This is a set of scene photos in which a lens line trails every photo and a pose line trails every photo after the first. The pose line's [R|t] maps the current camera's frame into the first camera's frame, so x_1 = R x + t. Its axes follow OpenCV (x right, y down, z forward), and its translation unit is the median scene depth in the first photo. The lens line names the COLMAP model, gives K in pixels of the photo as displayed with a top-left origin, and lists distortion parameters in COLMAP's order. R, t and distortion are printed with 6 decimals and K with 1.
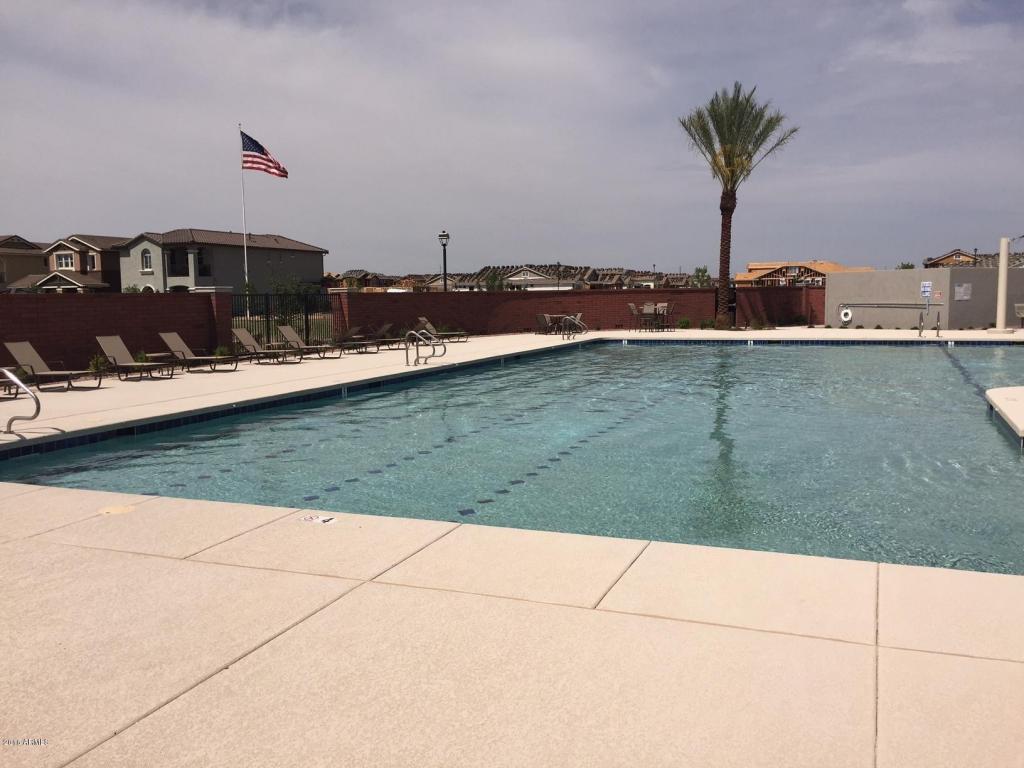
lens RADIAL K [[874.9, 0, 514.6], [0, 874.9, 381.3], [0, 0, 1]] dist [0.081517, -0.111198]
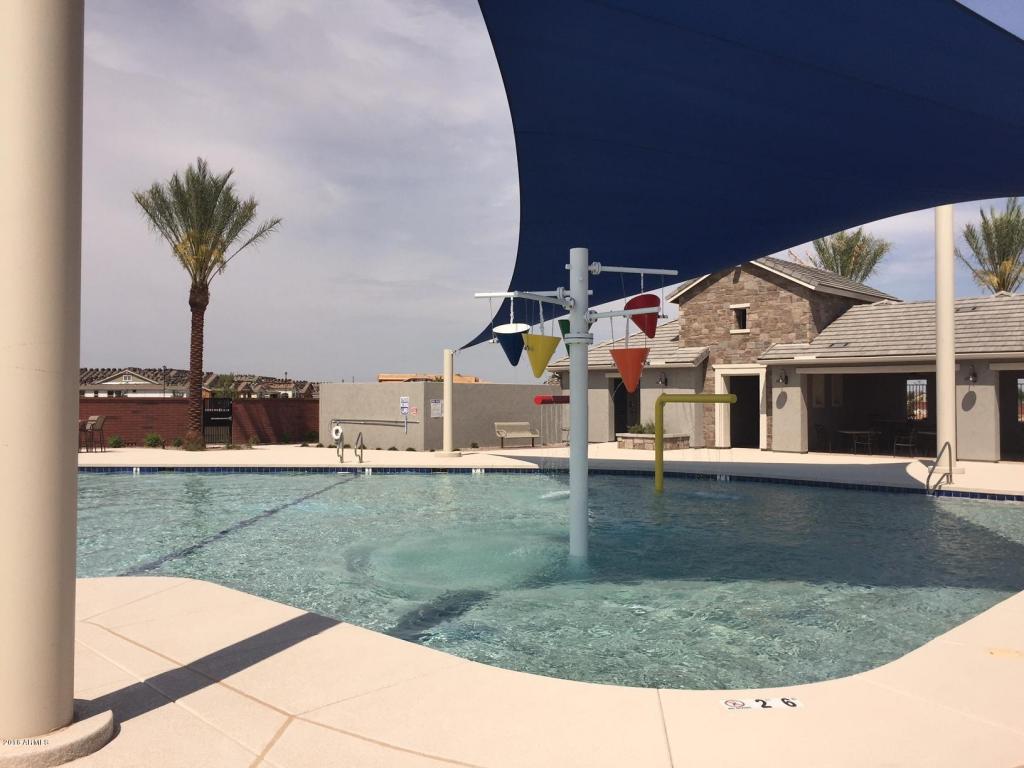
lens RADIAL K [[874.9, 0, 514.6], [0, 874.9, 381.3], [0, 0, 1]] dist [0.081517, -0.111198]
pose [[0.935196, 0.026259, 0.353155, 0.225516], [0.017663, 0.992547, -0.120576, -0.016848], [-0.353689, 0.119000, 0.927763, 0.123015]]
